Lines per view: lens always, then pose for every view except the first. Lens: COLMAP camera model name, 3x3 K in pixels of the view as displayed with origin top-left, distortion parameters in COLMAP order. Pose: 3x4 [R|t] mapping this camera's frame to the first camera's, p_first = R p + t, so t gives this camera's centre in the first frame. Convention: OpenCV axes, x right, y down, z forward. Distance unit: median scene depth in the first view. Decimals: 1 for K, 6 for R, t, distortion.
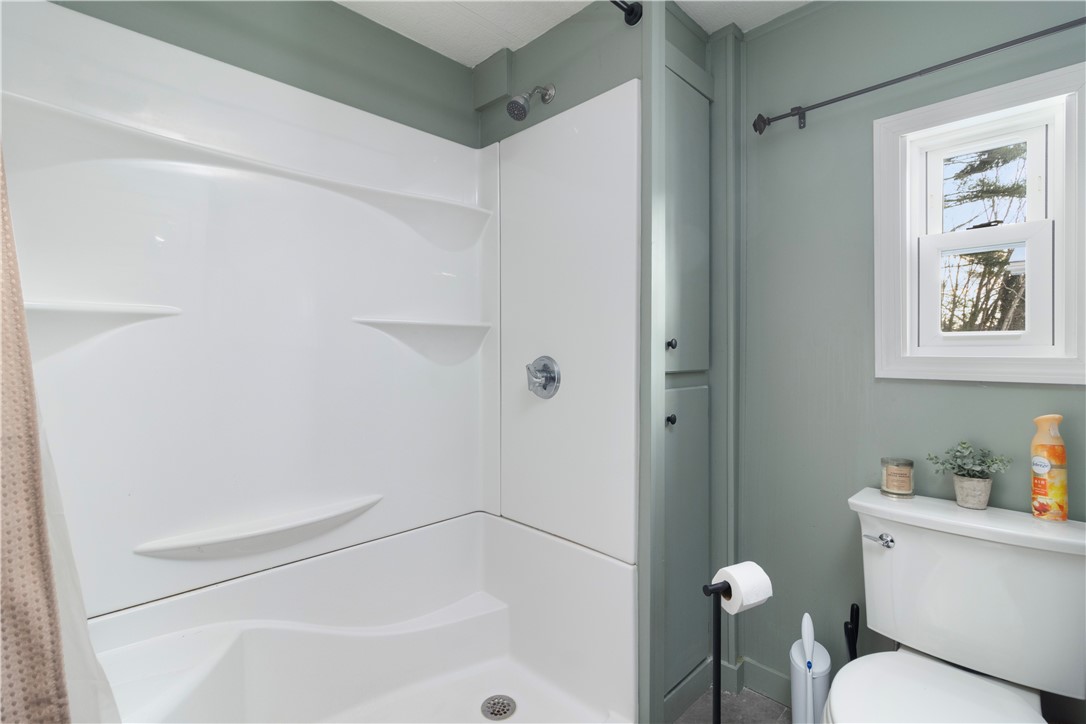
lens RADIAL K [[498.2, 0, 543.0], [0, 498.2, 352.4], [0, 0, 1]] dist [-0.000043, 0.000609]
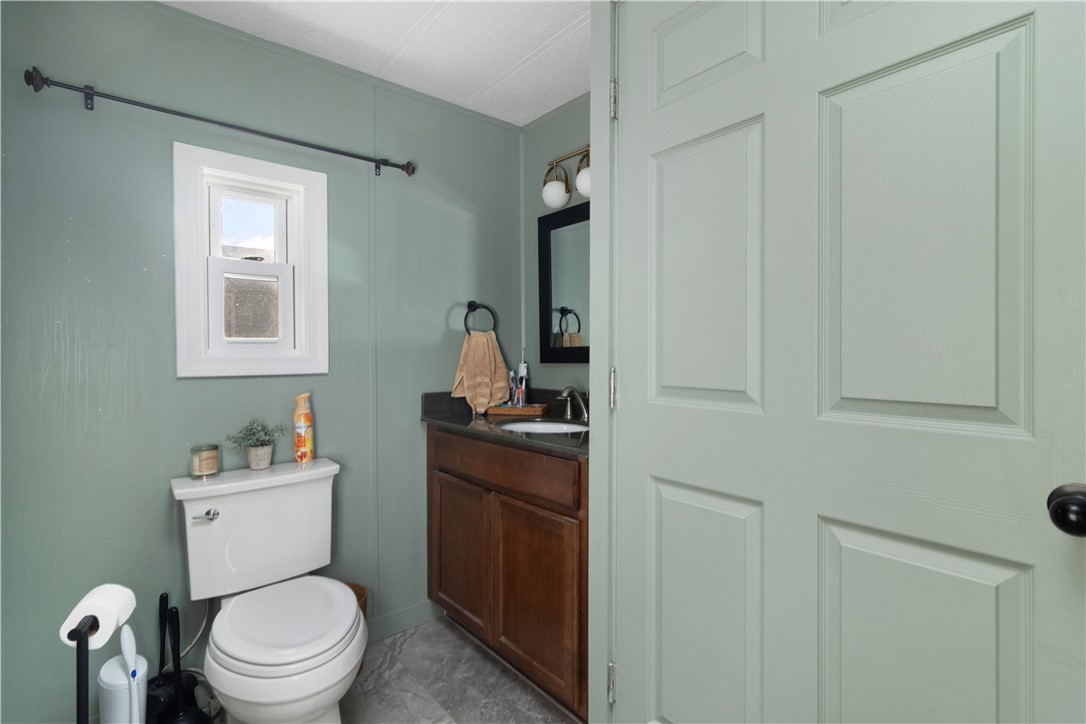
lens RADIAL K [[508.3, 0, 545.6], [0, 508.3, 357.6], [0, 0, 1]] dist [0.001405, 0.000559]
pose [[0.083097, -0.009069, 0.996500, -0.443841], [0.012727, 0.999887, 0.008039, 0.010468], [-0.996460, 0.012014, 0.083203, 0.119637]]
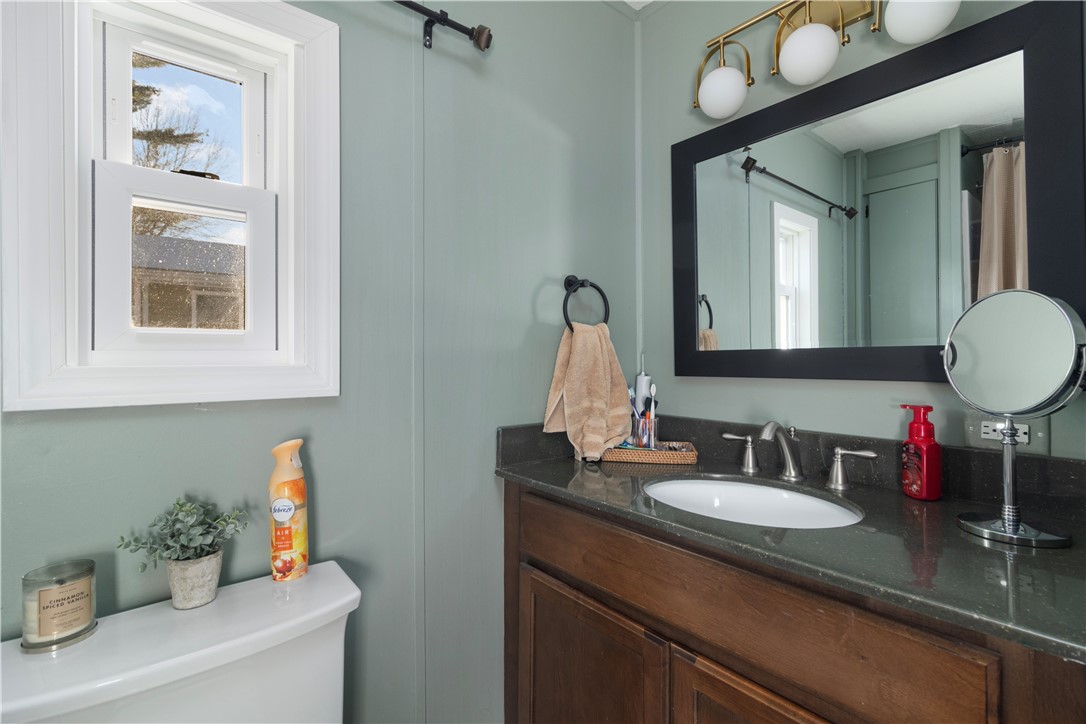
lens RADIAL K [[498.6, 0, 544.9], [0, 498.6, 357.9], [0, 0, 1]] dist [0.002163, 0.000424]
pose [[0.099592, 0.001957, 0.995026, 0.271589], [0.010685, 0.999938, -0.003036, 0.004516], [-0.994971, 0.010934, 0.099565, 0.495247]]
